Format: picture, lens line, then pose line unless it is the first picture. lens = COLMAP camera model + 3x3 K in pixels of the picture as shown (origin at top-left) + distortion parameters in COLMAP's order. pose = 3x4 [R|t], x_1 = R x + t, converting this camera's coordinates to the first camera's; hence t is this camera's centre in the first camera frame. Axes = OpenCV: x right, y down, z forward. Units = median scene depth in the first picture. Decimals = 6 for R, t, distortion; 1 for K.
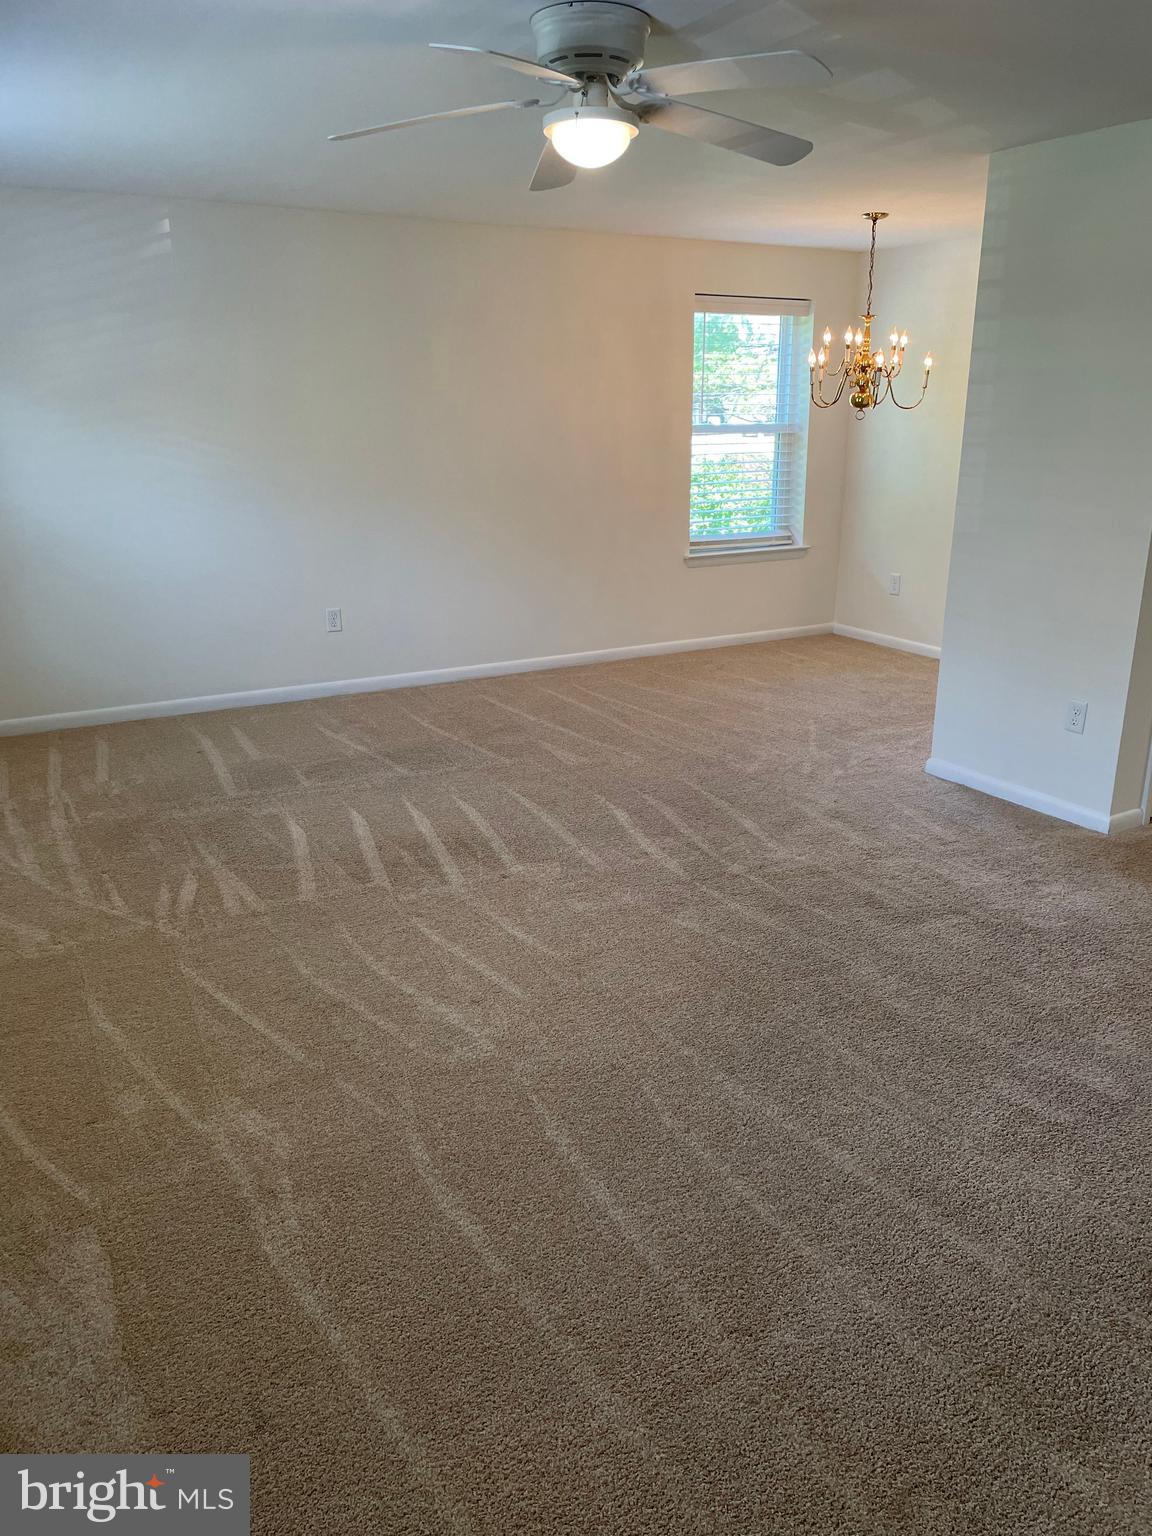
lens RADIAL K [[1171.1, 0, 576.0], [0, 1171.1, 768.0], [0, 0, 1]] dist [-0.002104, -0.000024]
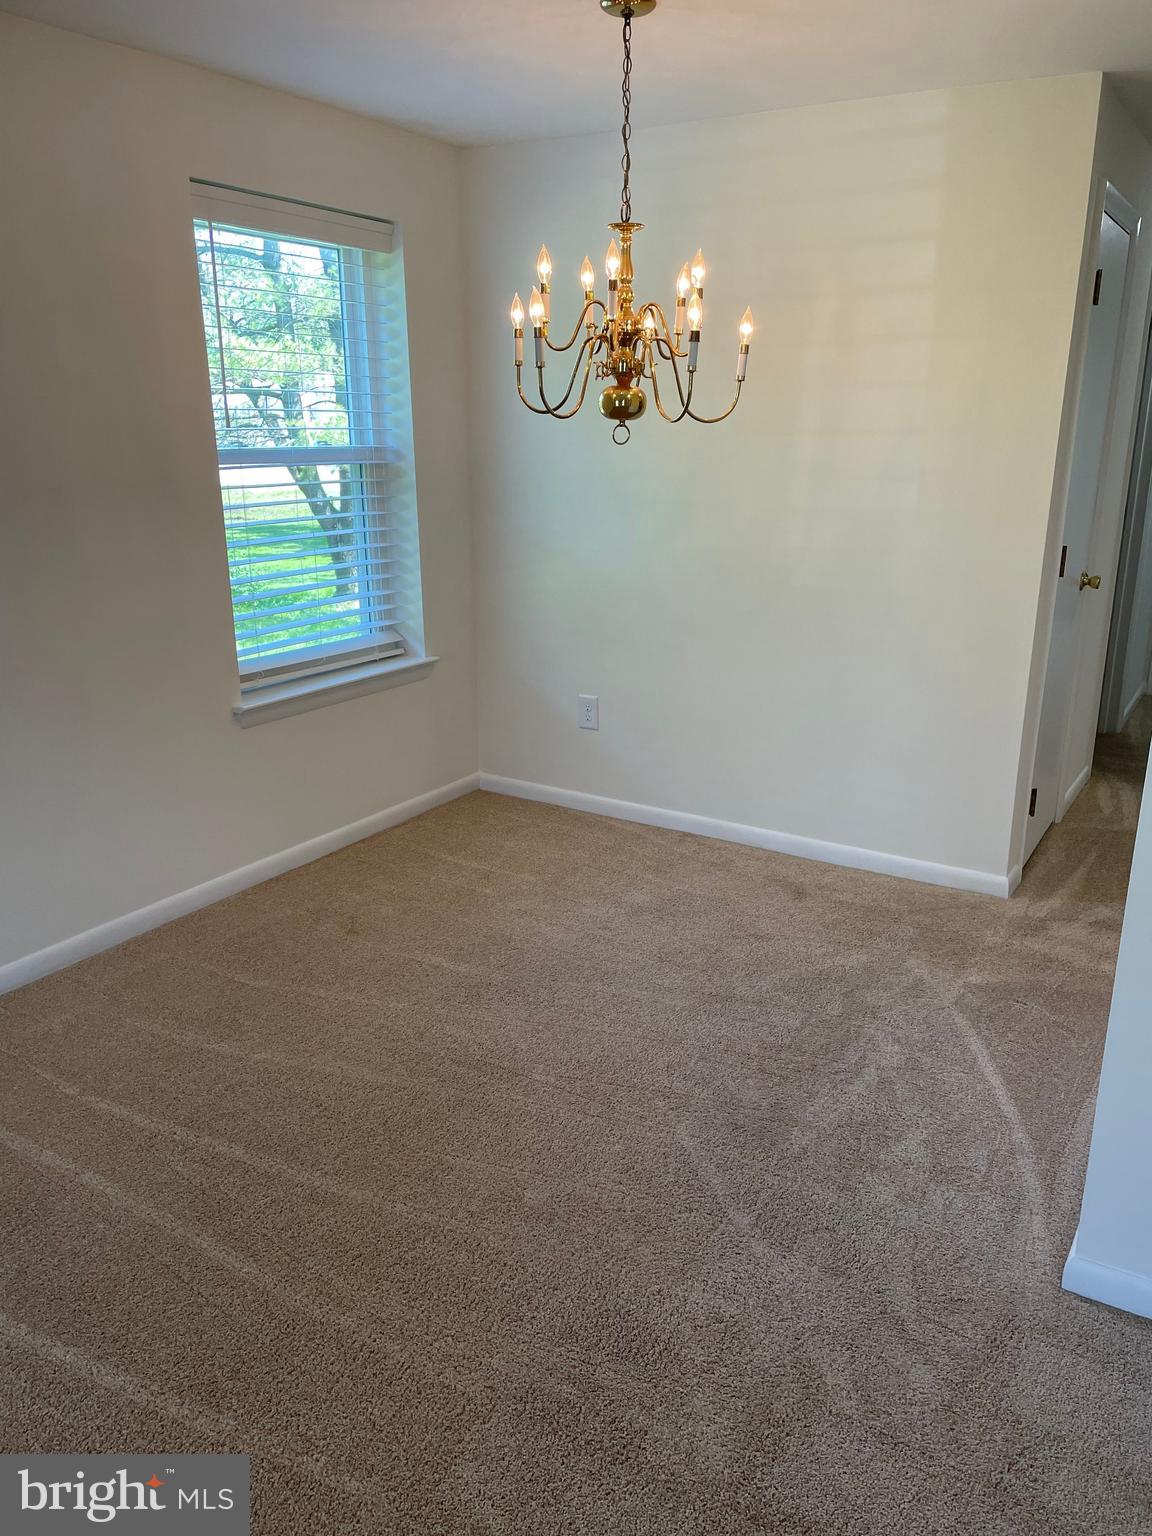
lens RADIAL K [[1169.0, 0, 605.0], [0, 1169.0, 760.4], [0, 0, 1]] dist [0.105385, -0.133659]
pose [[0.868215, -0.127245, 0.479595, -0.015485], [0.136936, 0.990468, 0.014892, -0.143979], [-0.476918, 0.052744, 0.877364, 0.476743]]
